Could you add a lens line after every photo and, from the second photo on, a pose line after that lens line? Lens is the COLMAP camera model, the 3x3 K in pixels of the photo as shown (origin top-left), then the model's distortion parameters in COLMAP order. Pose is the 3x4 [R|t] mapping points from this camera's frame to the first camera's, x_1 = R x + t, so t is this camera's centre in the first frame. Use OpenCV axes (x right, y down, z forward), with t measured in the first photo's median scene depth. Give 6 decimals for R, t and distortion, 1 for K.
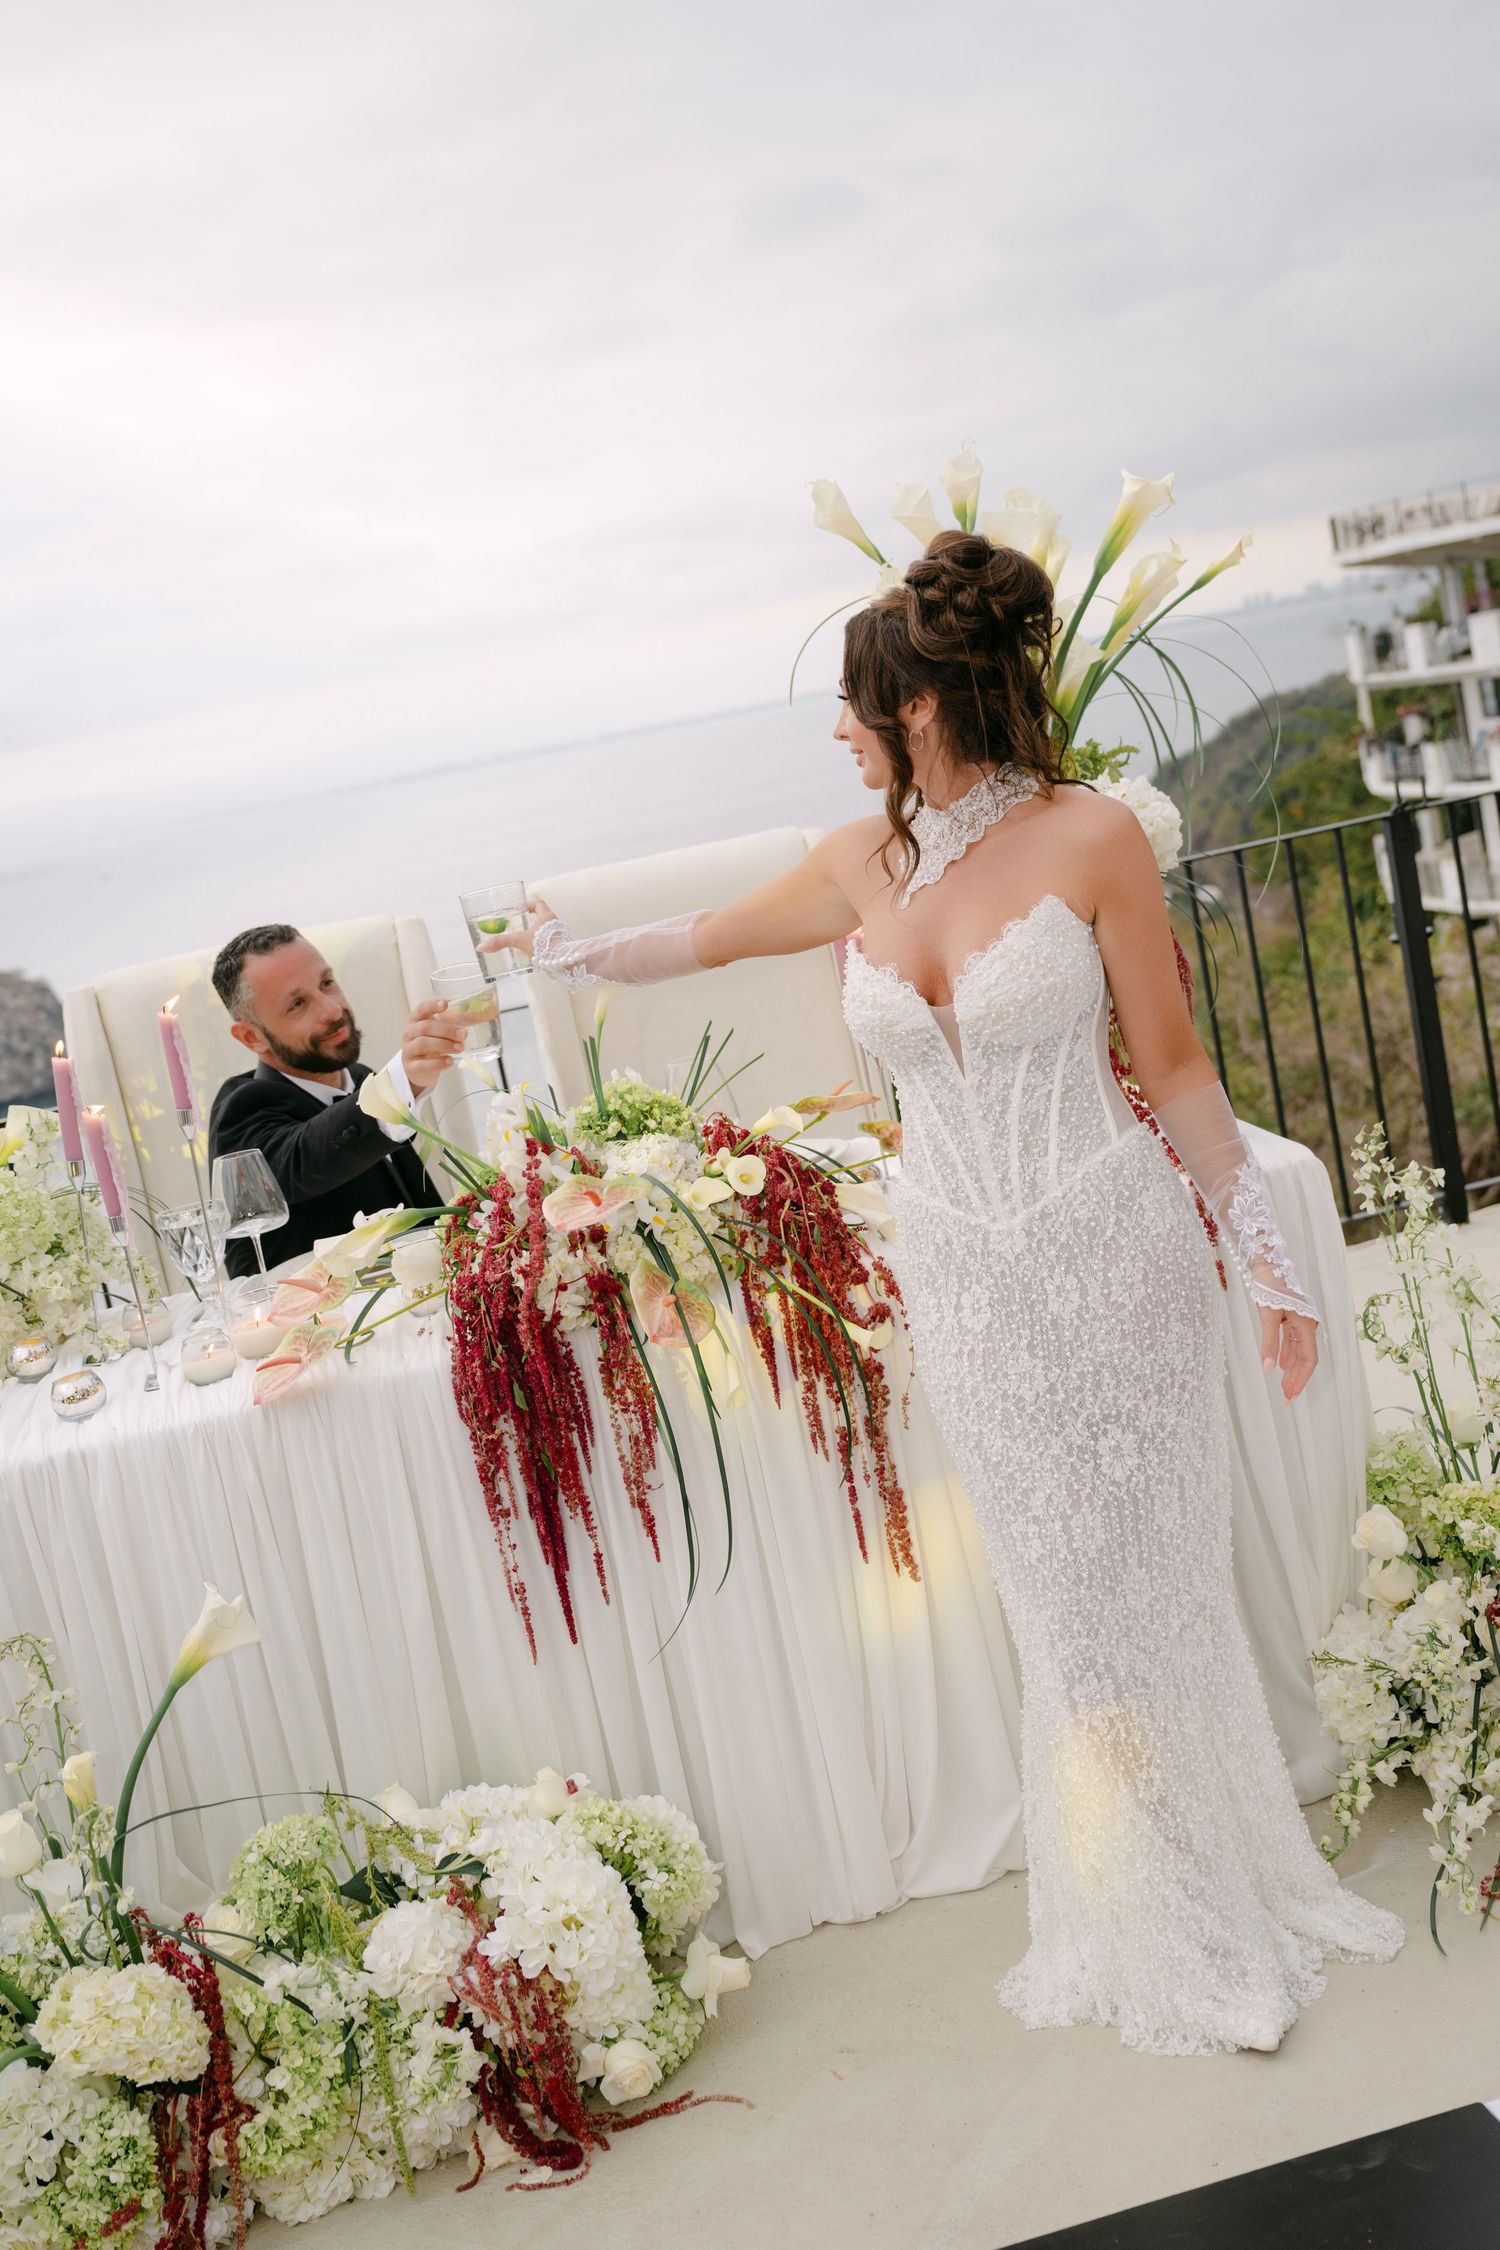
lens RADIAL K [[2490.3, 0, 801.6], [0, 2490.3, 1083.5], [0, 0, 1]] dist [-0.017279, -0.010114]
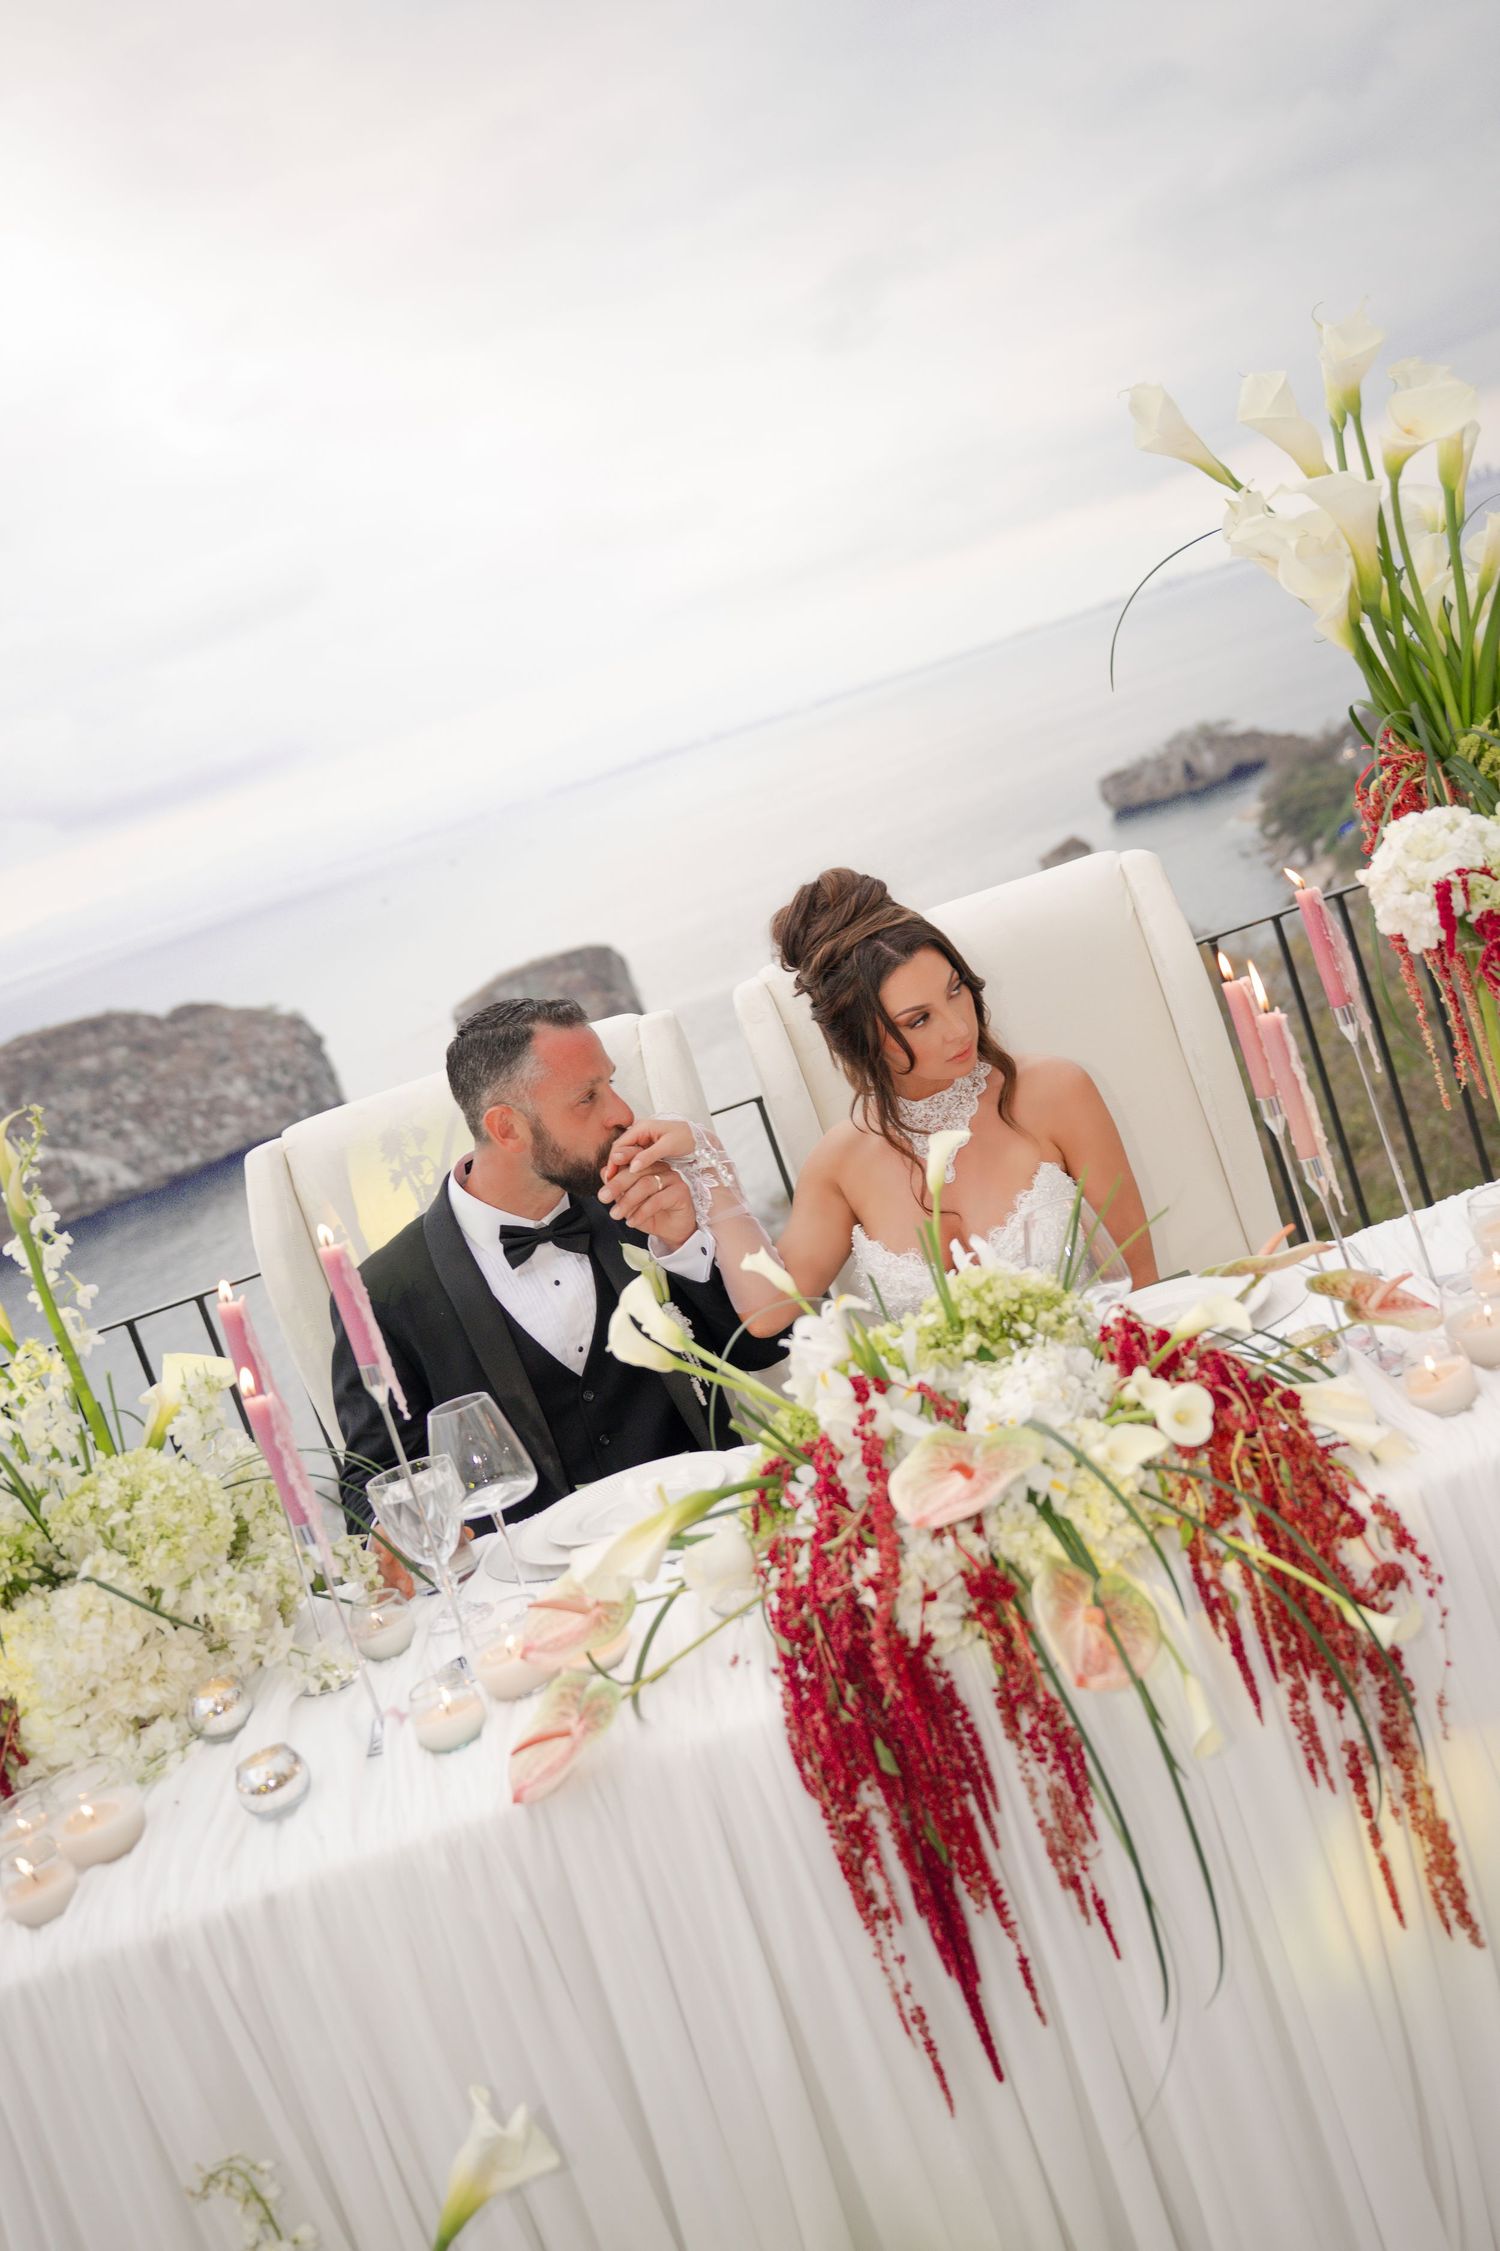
lens RADIAL K [[2491.4, 0, 801.7], [0, 2491.4, 1084.0], [0, 0, 1]] dist [-0.017279, -0.010114]
pose [[0.988376, -0.111914, -0.102897, -0.043822], [0.113947, 0.993387, 0.014077, -0.072301], [0.100641, -0.025638, 0.994592, 0.309257]]
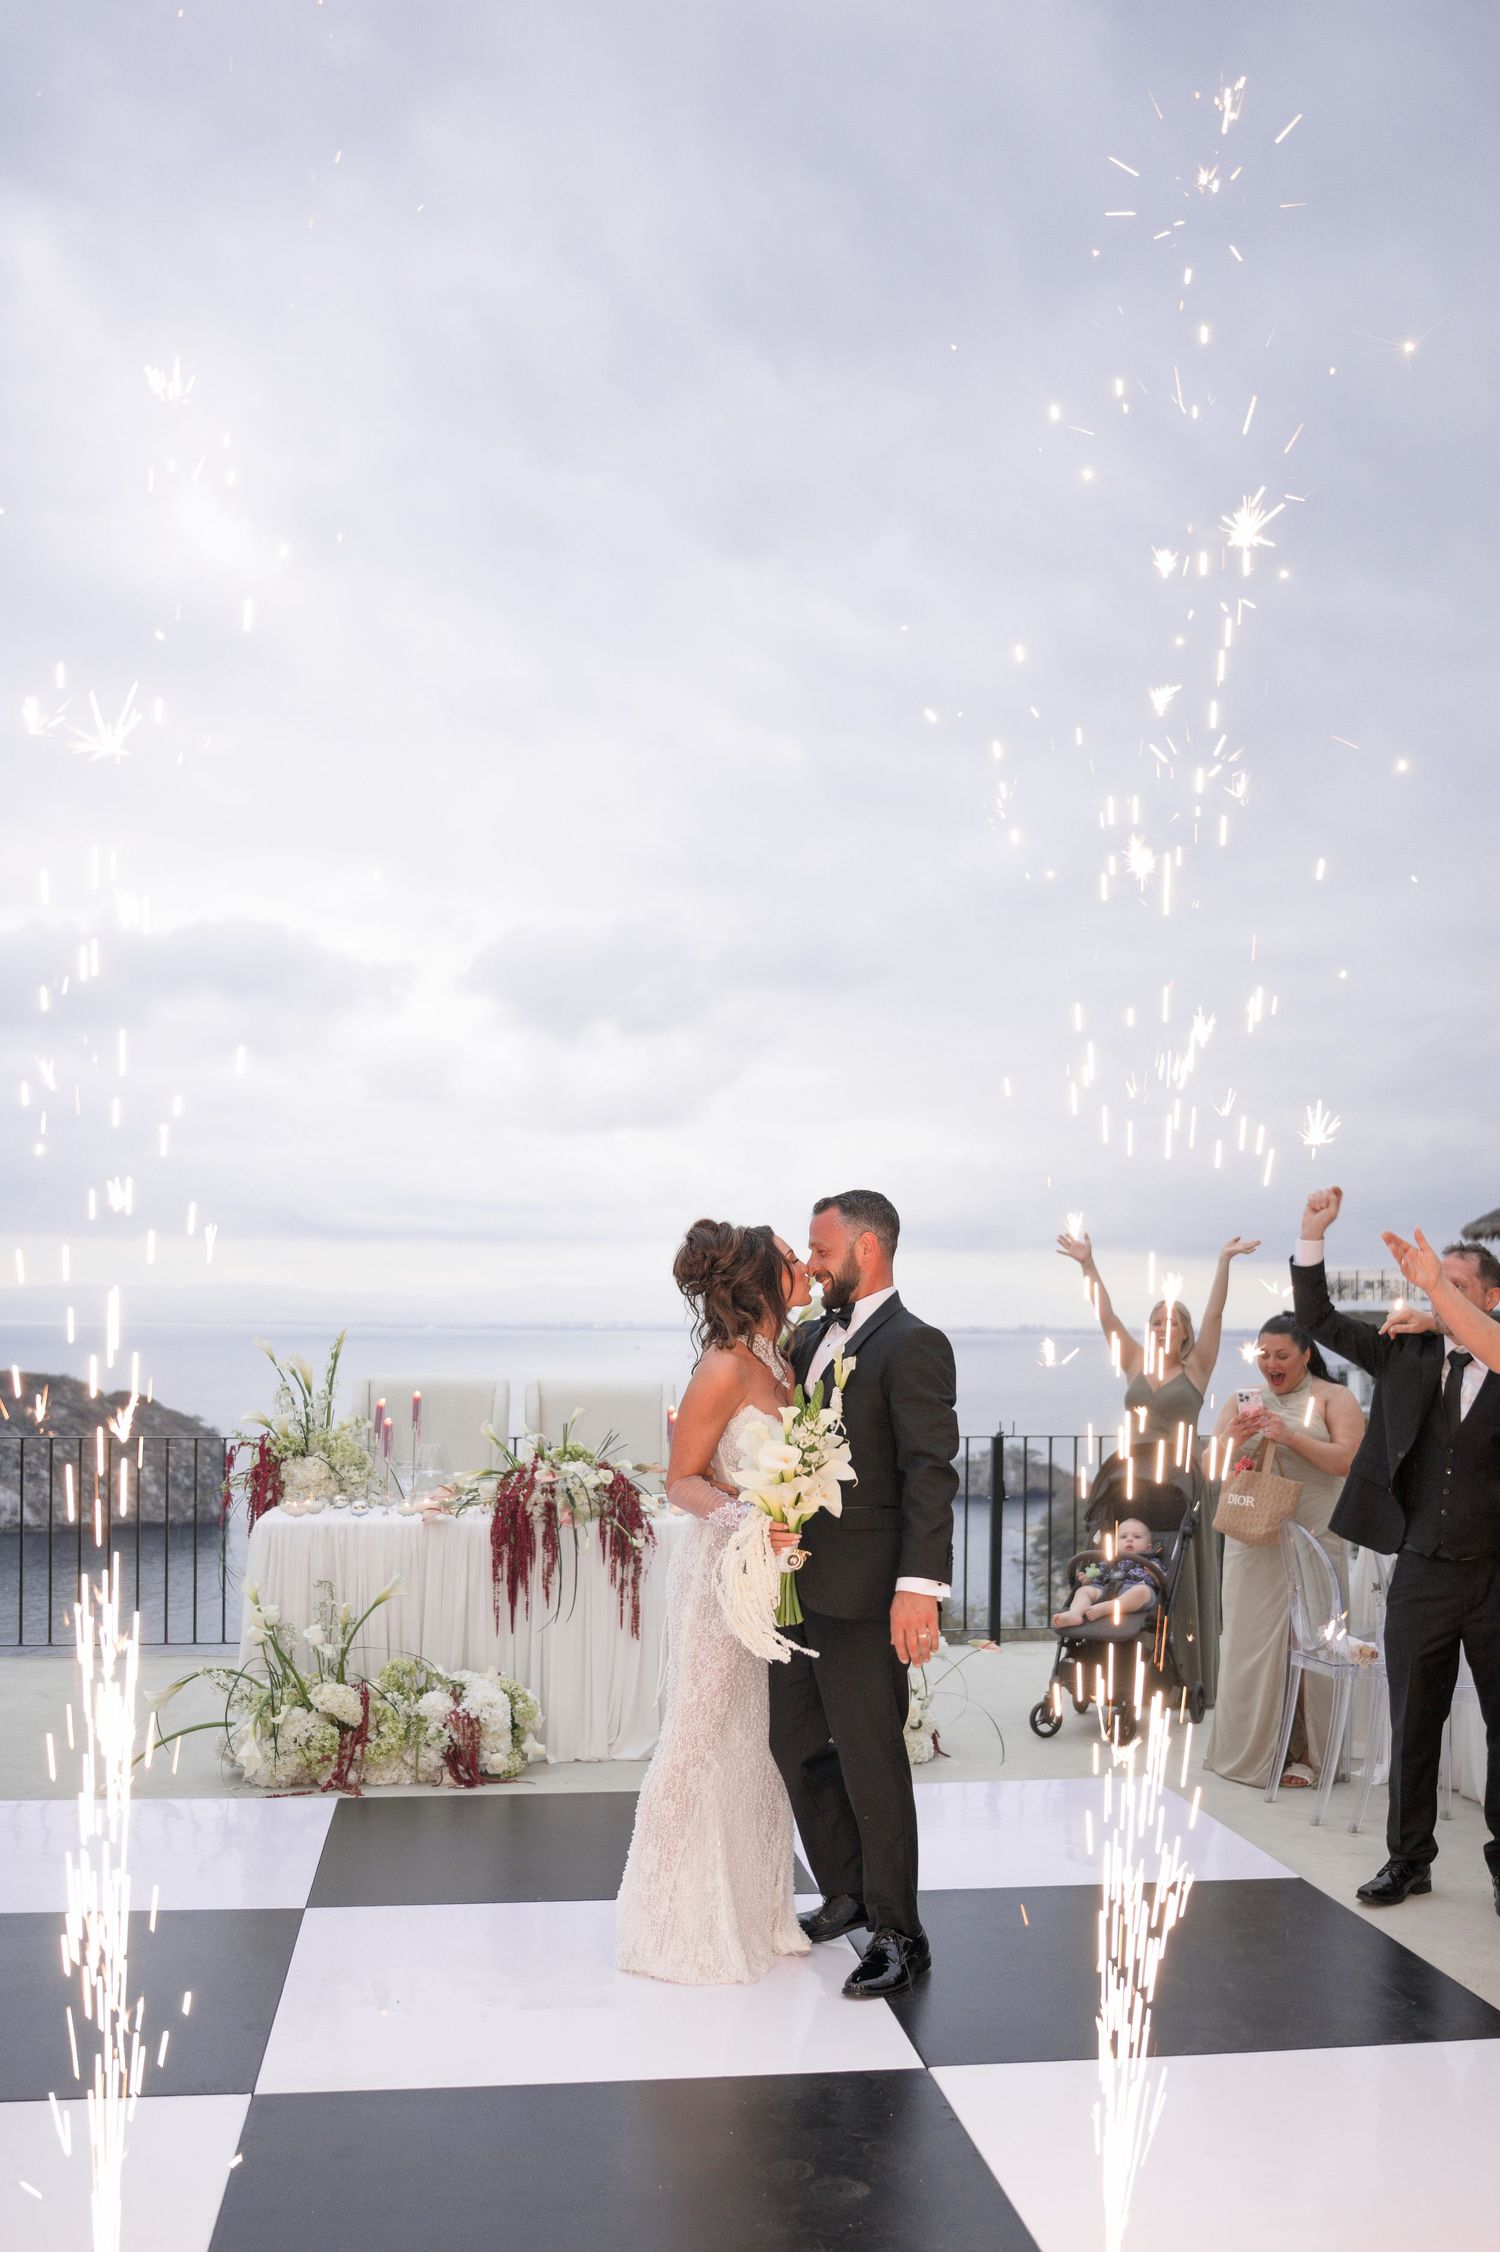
lens RADIAL K [[2389.7, 0, 750.0], [0, 2389.7, 1126.0], [0, 0, 1]] dist [-0.161140, 0.009495]
pose [[0.977456, 0.190508, -0.091034, 0.304400], [-0.206456, 0.952687, -0.223075, 0.223185], [0.044230, 0.236841, 0.970541, -1.704902]]
